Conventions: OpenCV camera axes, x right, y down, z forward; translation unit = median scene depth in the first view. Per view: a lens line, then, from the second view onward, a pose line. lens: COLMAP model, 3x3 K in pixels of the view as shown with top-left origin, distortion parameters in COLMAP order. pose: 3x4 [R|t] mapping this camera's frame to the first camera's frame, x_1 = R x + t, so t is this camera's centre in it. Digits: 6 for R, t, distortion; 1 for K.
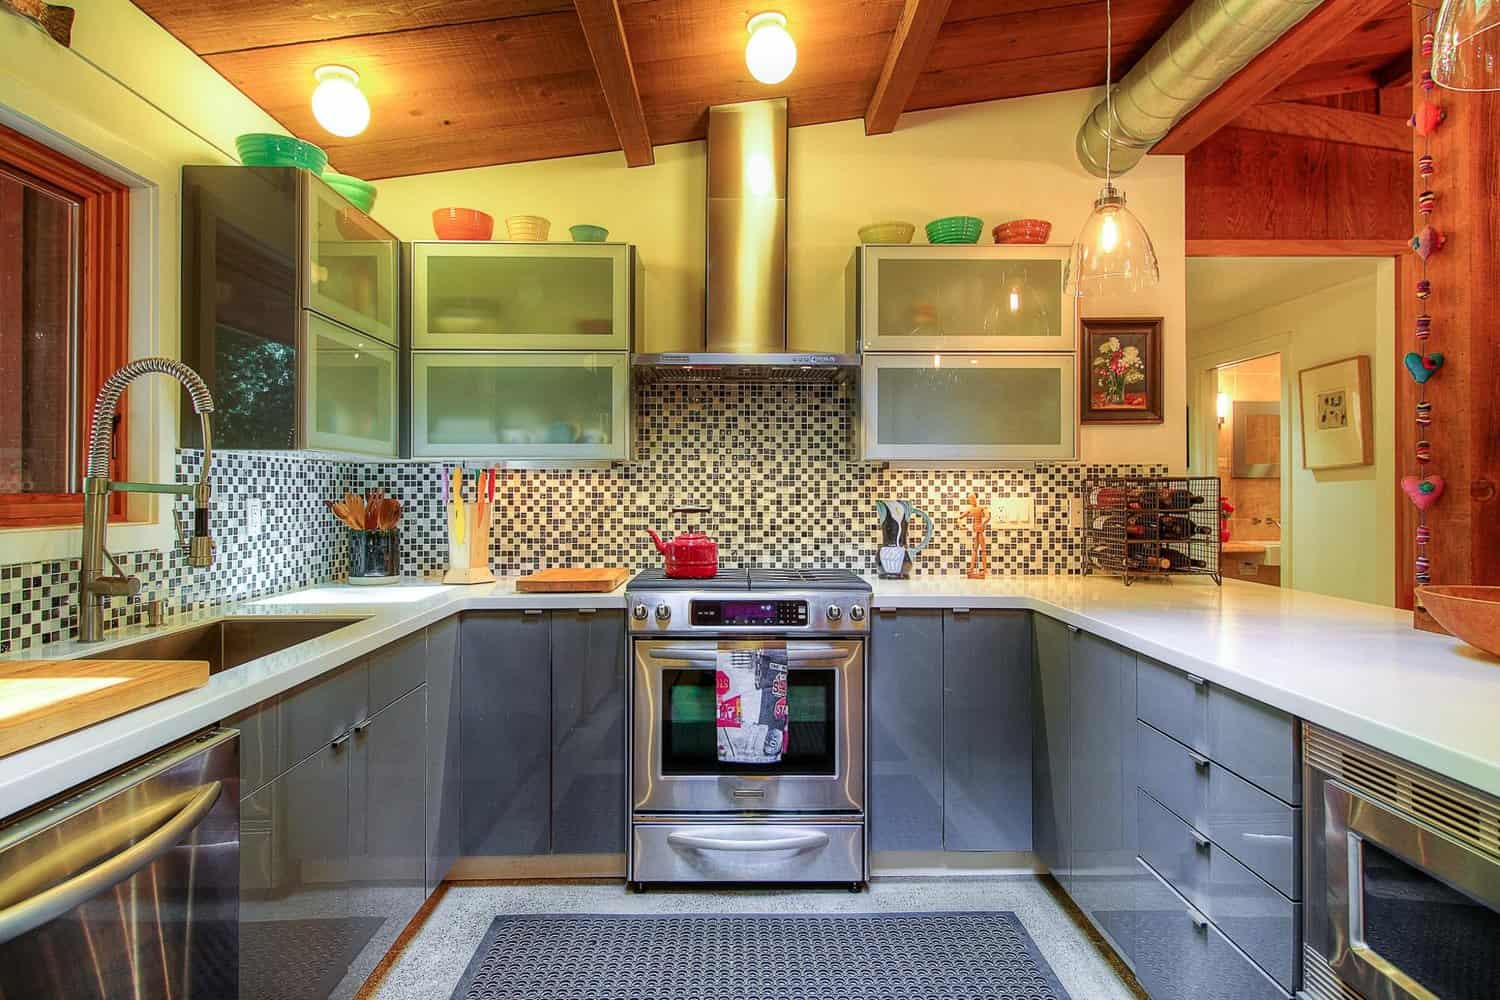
lens RADIAL K [[795.4, 0, 744.5], [0, 795.4, 489.2], [0, 0, 1]] dist [0.000193, -0.000011]
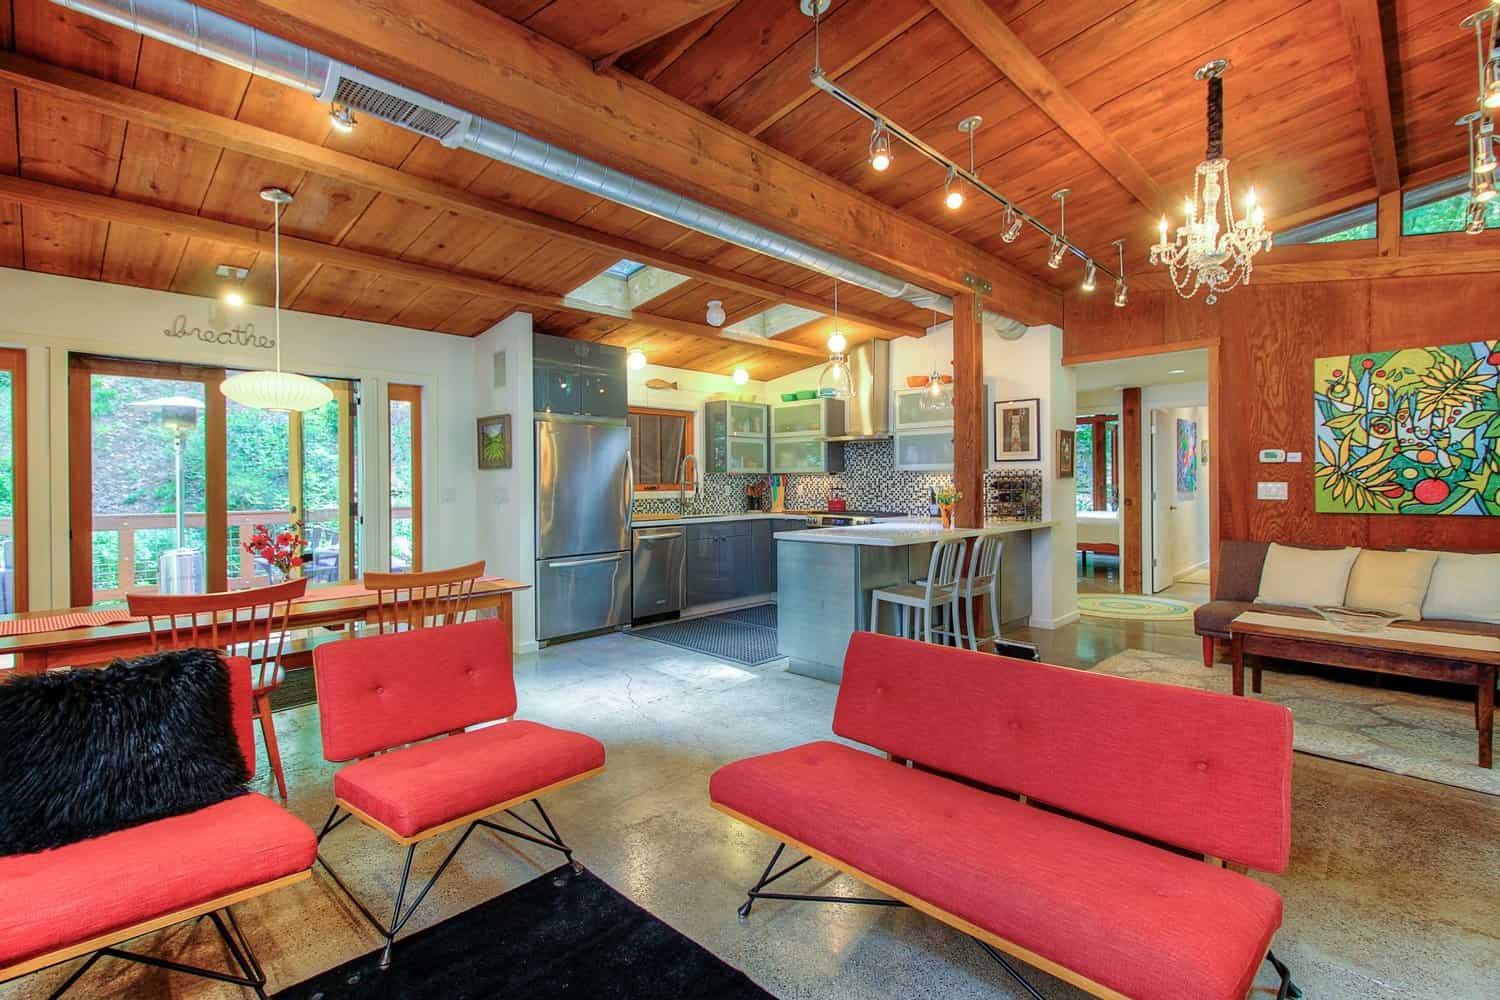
lens RADIAL K [[795.4, 0, 744.5], [0, 795.4, 489.2], [0, 0, 1]] dist [0.000193, -0.000011]
pose [[0.679644, 0.002203, -0.733539, 1.623370], [0.010041, 0.999874, 0.012306, -0.011779], [0.733473, -0.015729, 0.679536, -1.097686]]
